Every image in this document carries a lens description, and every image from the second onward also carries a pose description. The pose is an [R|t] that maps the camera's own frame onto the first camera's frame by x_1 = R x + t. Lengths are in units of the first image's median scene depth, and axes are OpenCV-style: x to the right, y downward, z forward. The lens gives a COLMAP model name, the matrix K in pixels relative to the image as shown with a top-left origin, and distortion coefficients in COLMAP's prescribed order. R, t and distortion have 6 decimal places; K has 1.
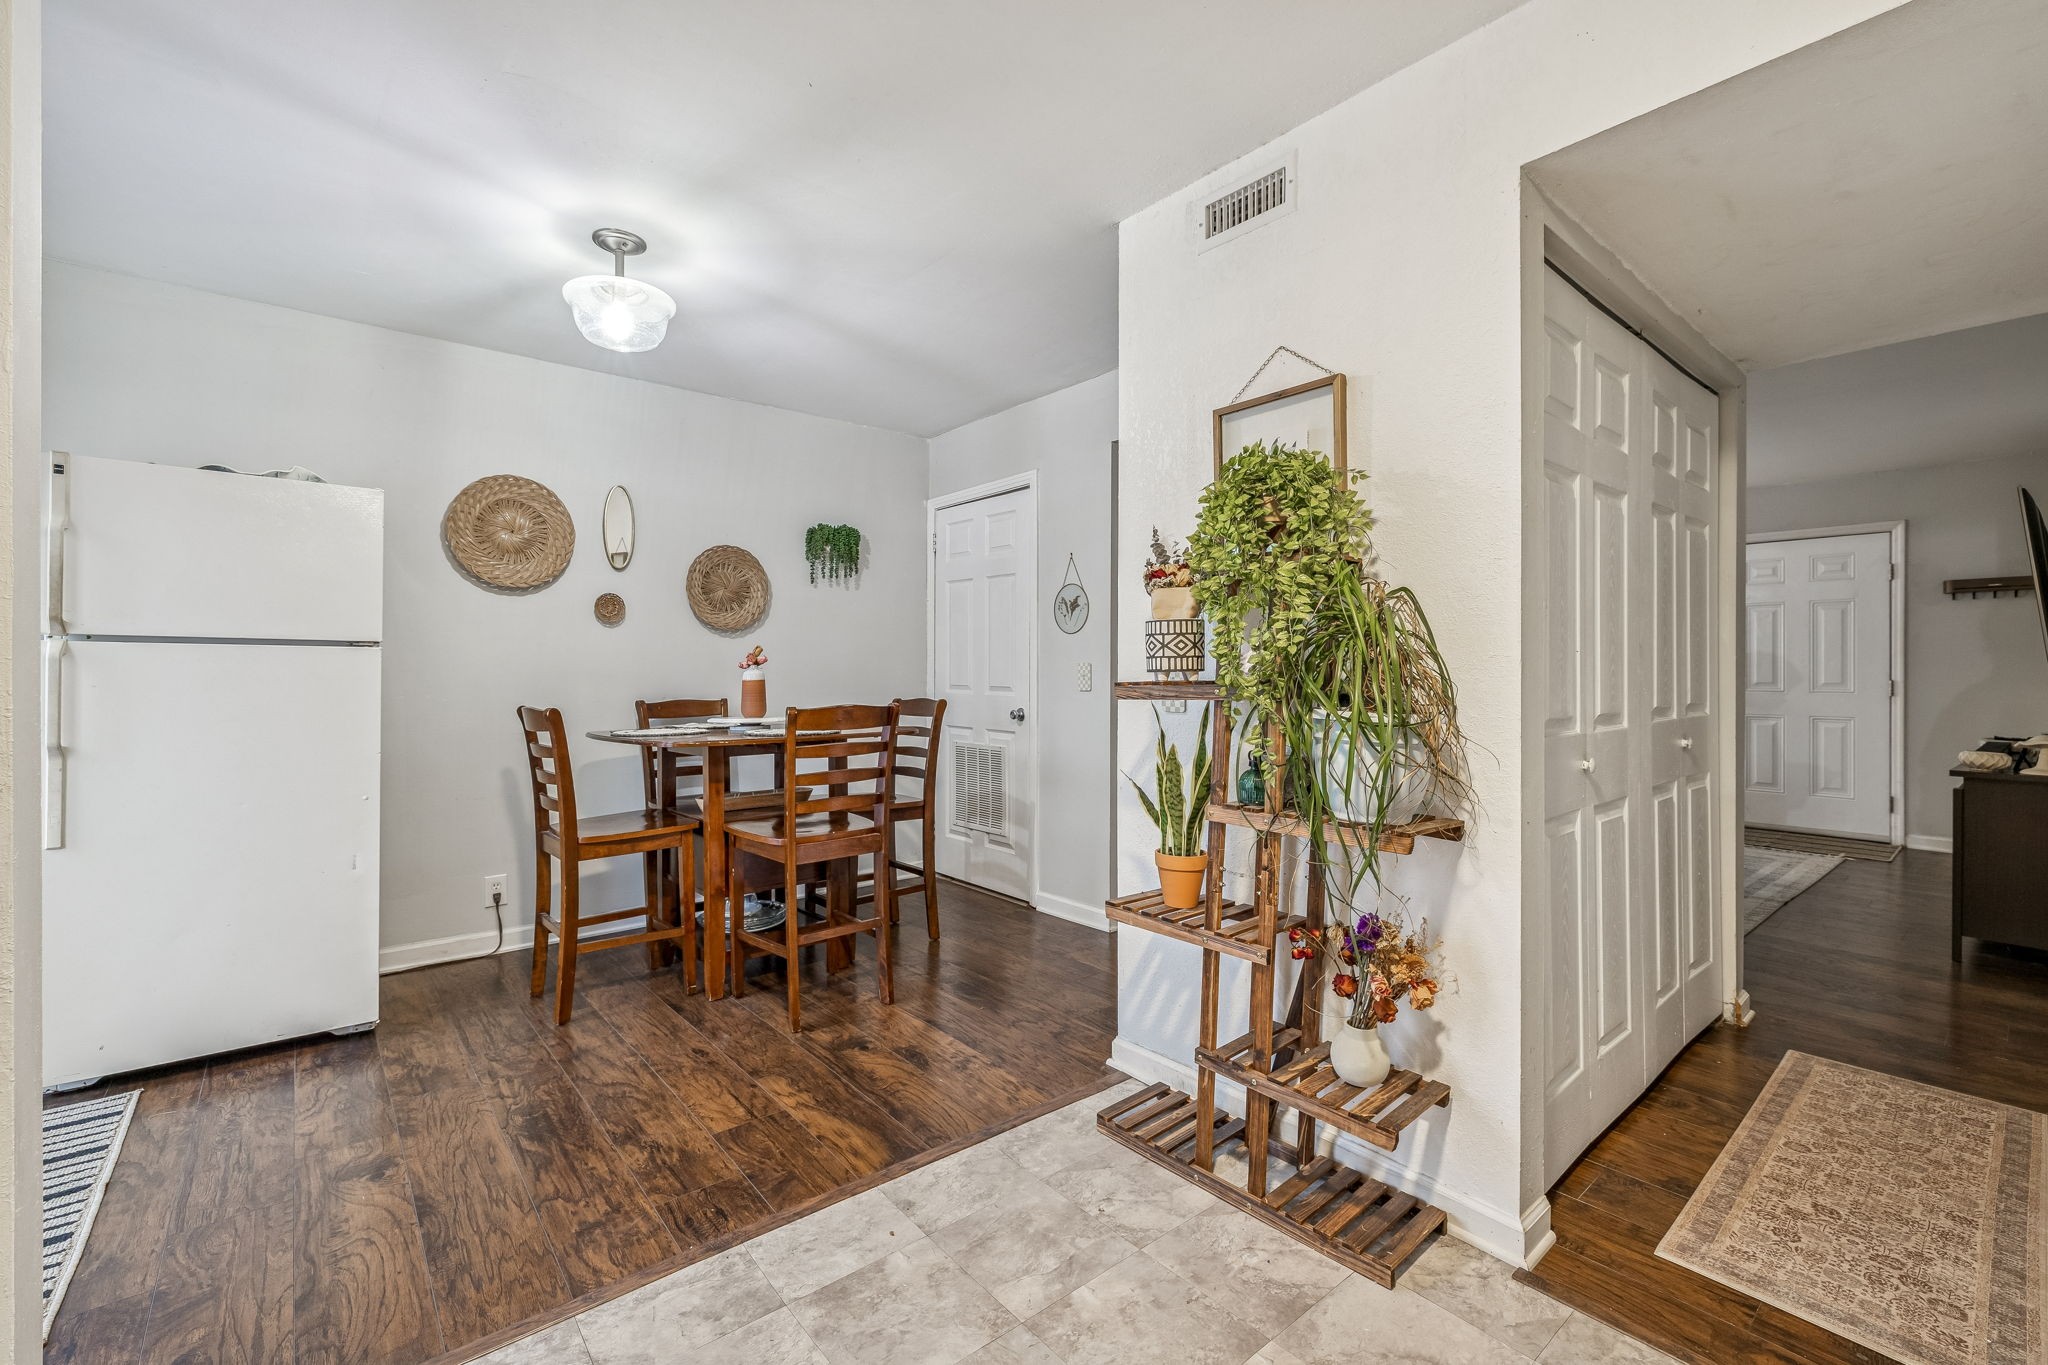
lens RADIAL K [[857.2, 0, 1022.5], [0, 857.2, 662.3], [0, 0, 1]] dist [0.000201, 0.000162]
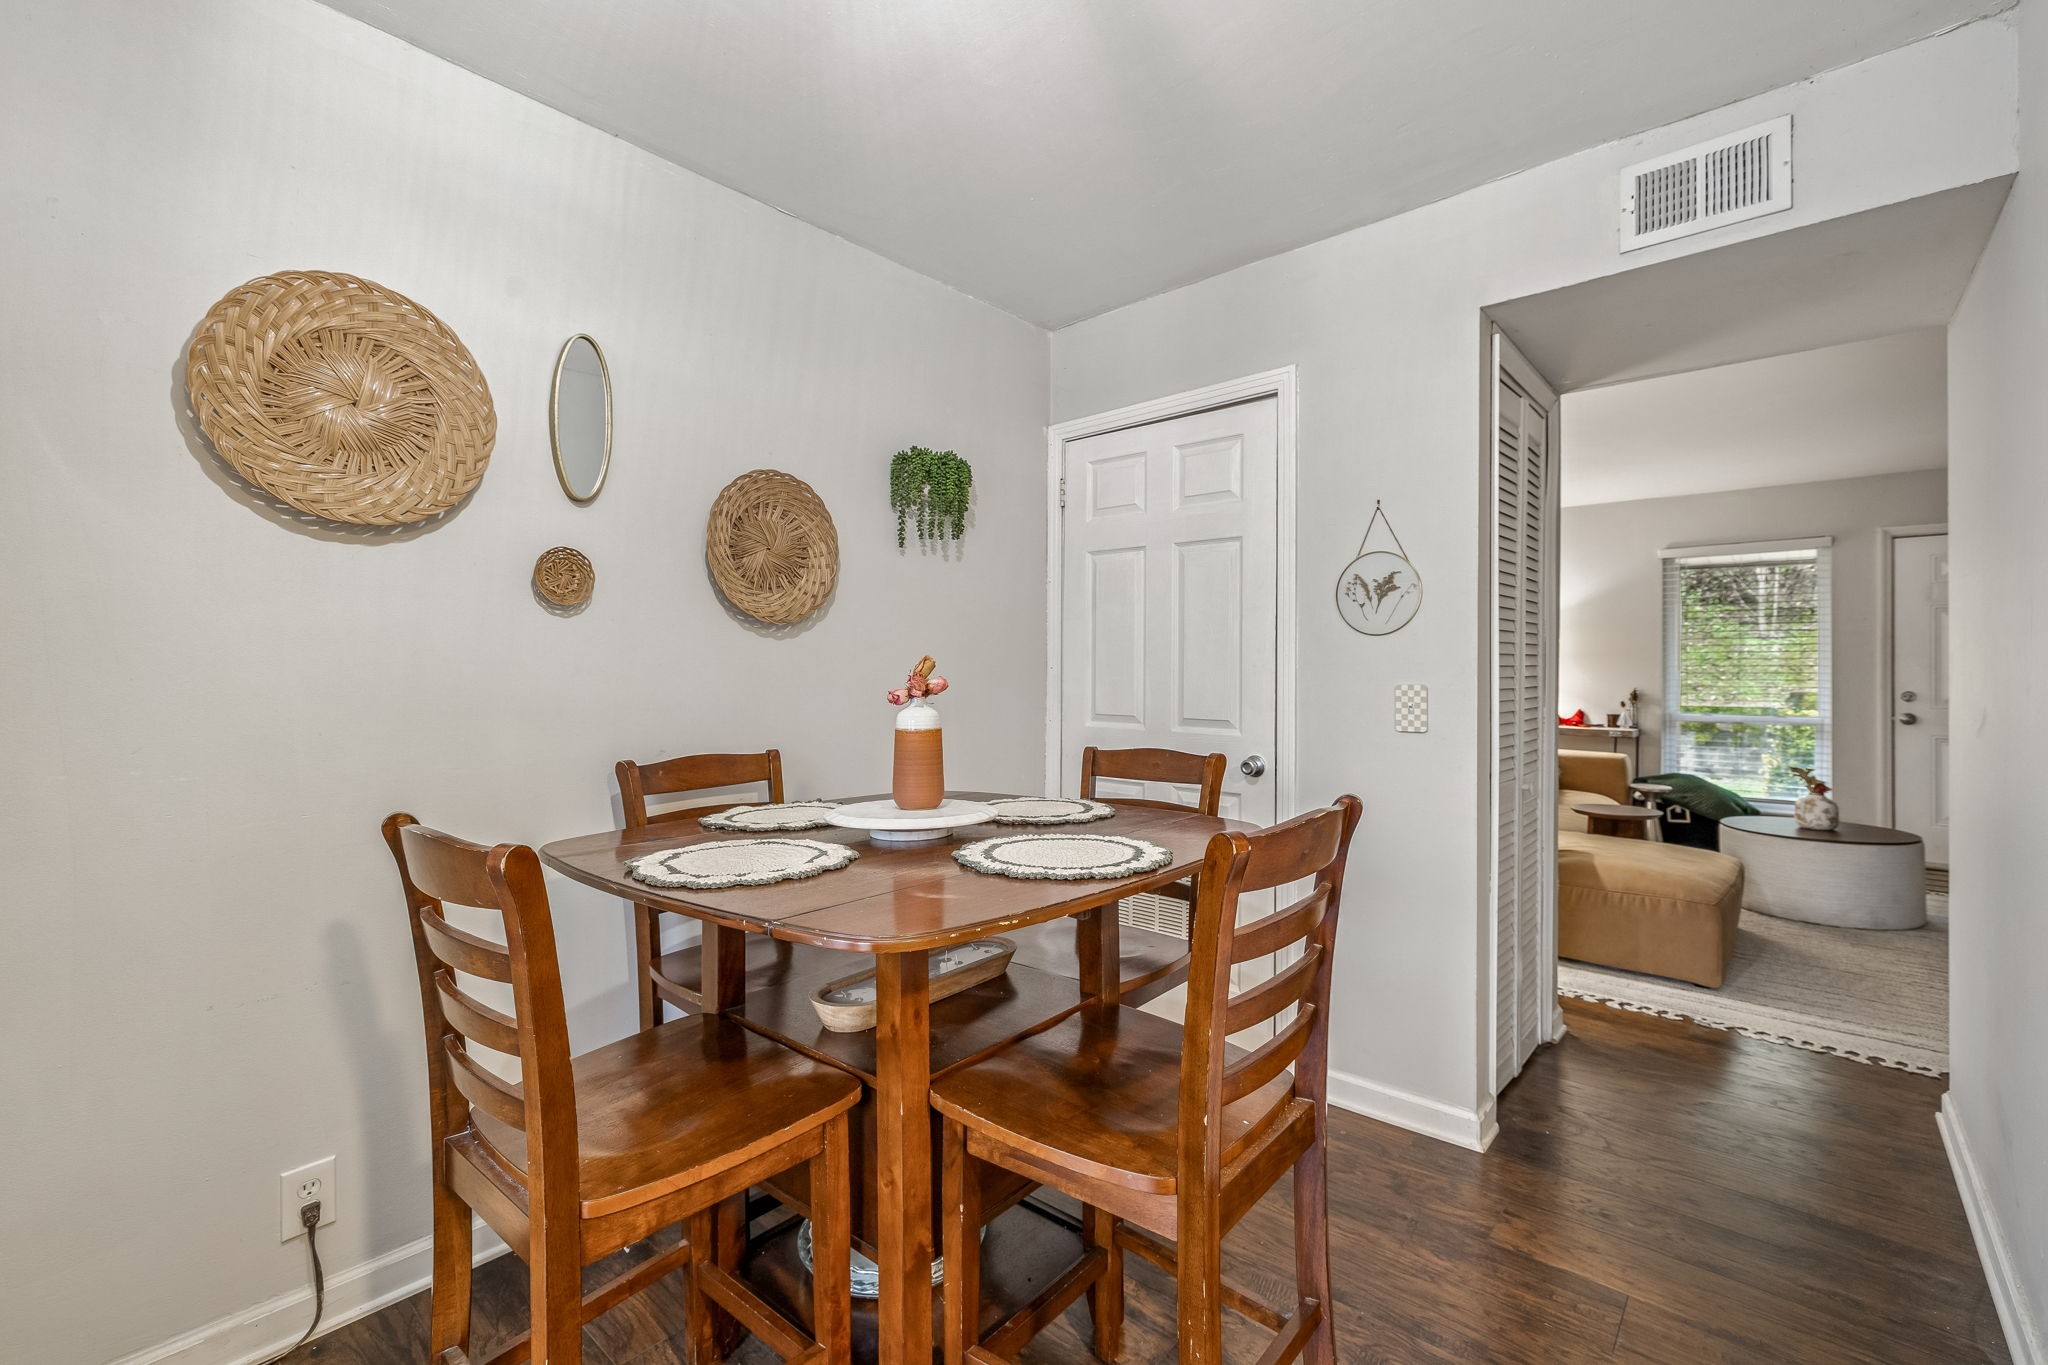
lens RADIAL K [[871.2, 0, 1022.4], [0, 871.2, 659.5], [0, 0, 1]] dist [0.002688, -0.000418]
pose [[0.988917, 0.003303, 0.148433, -0.279953], [-0.002580, 0.999984, -0.005067, -0.012746], [-0.148447, 0.004628, 0.988910, 0.438178]]
